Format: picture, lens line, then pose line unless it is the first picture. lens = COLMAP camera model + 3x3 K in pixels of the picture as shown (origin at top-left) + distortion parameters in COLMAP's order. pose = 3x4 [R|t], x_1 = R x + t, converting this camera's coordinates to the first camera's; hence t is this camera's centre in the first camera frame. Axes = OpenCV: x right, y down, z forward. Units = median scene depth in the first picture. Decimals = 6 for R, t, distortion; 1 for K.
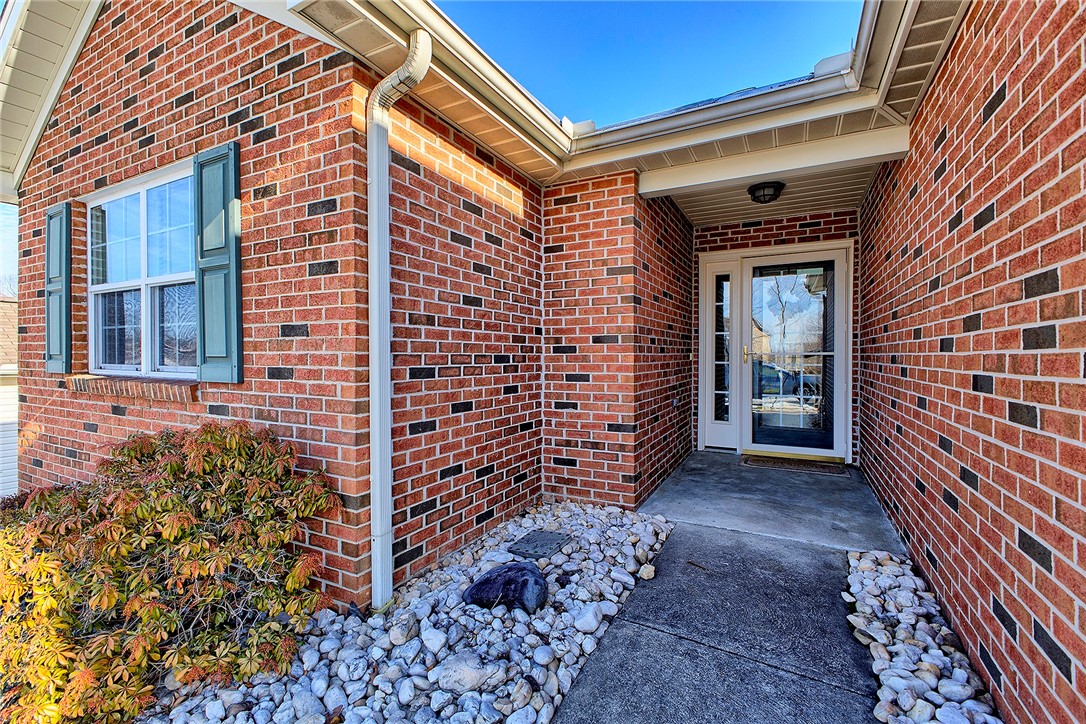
lens RADIAL K [[507.8, 0, 540.5], [0, 507.8, 363.1], [0, 0, 1]] dist [-0.005108, -0.000561]
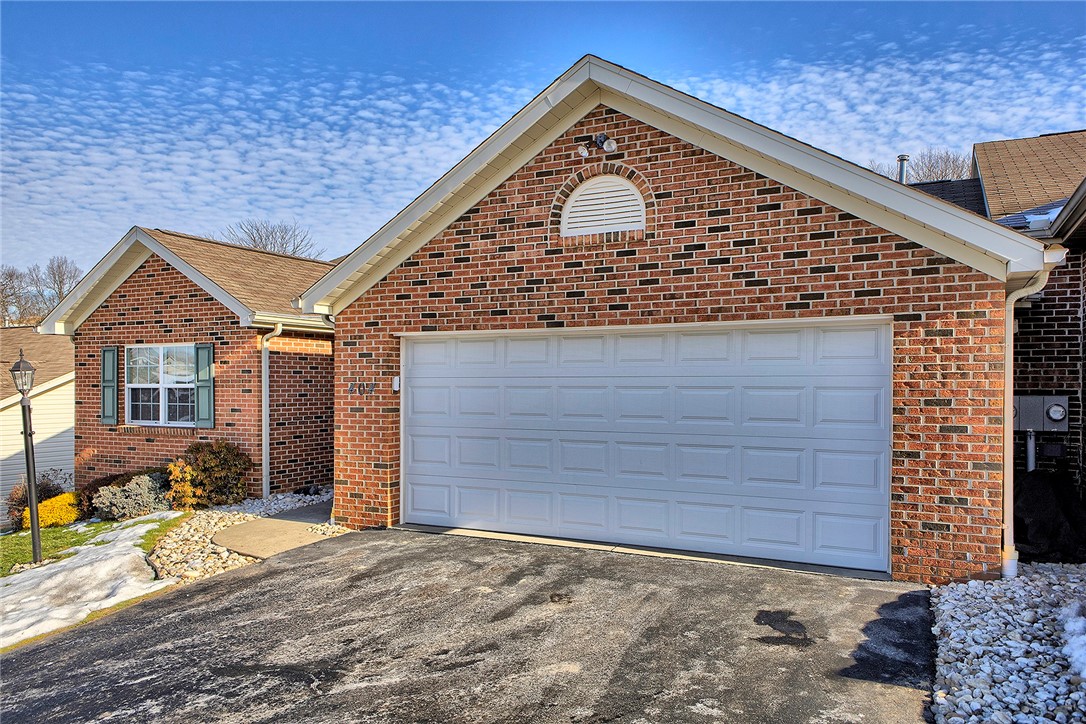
lens RADIAL K [[789.8, 0, 578.0], [0, 789.8, 360.6], [0, 0, 1]] dist [0.008182, 0.007454]
pose [[0.997415, -0.008493, 0.071357, 1.143786], [0.010975, 0.999346, -0.034459, -0.167334], [-0.071018, 0.035153, 0.996855, -3.639153]]
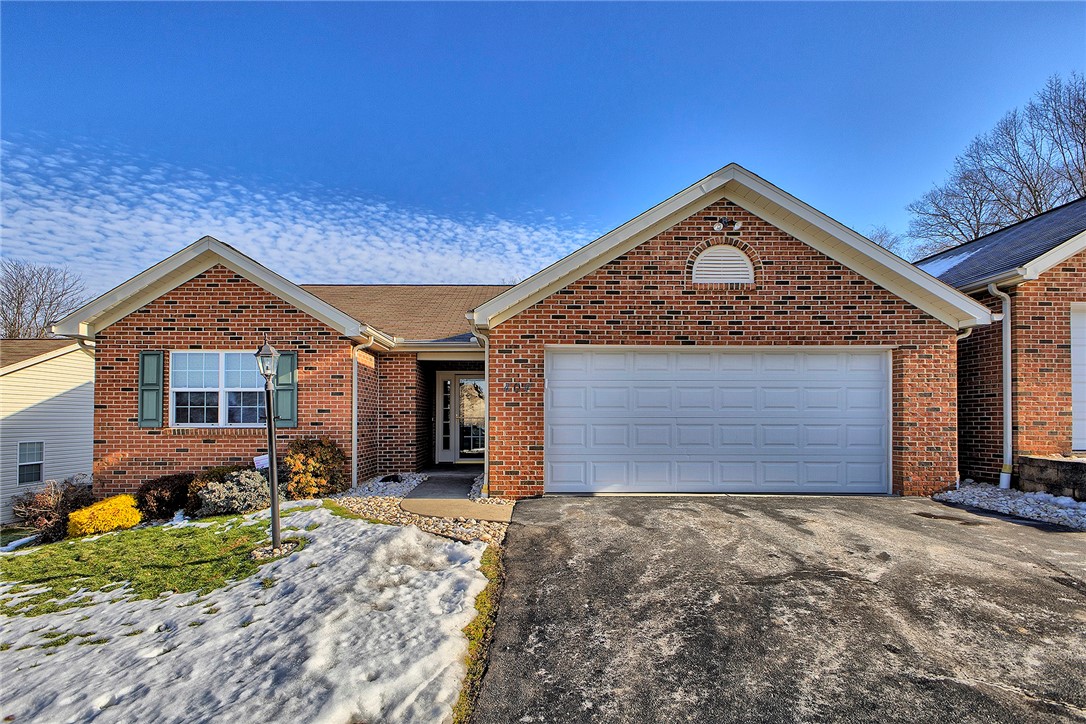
lens RADIAL K [[515.9, 0, 554.3], [0, 515.9, 399.4], [0, 0, 1]] dist [0.000905, -0.001512]
pose [[0.854538, 0.015680, 0.519152, -0.918370], [0.011727, 0.998707, -0.049466, 0.041578], [-0.519256, 0.048359, 0.853249, -2.615754]]
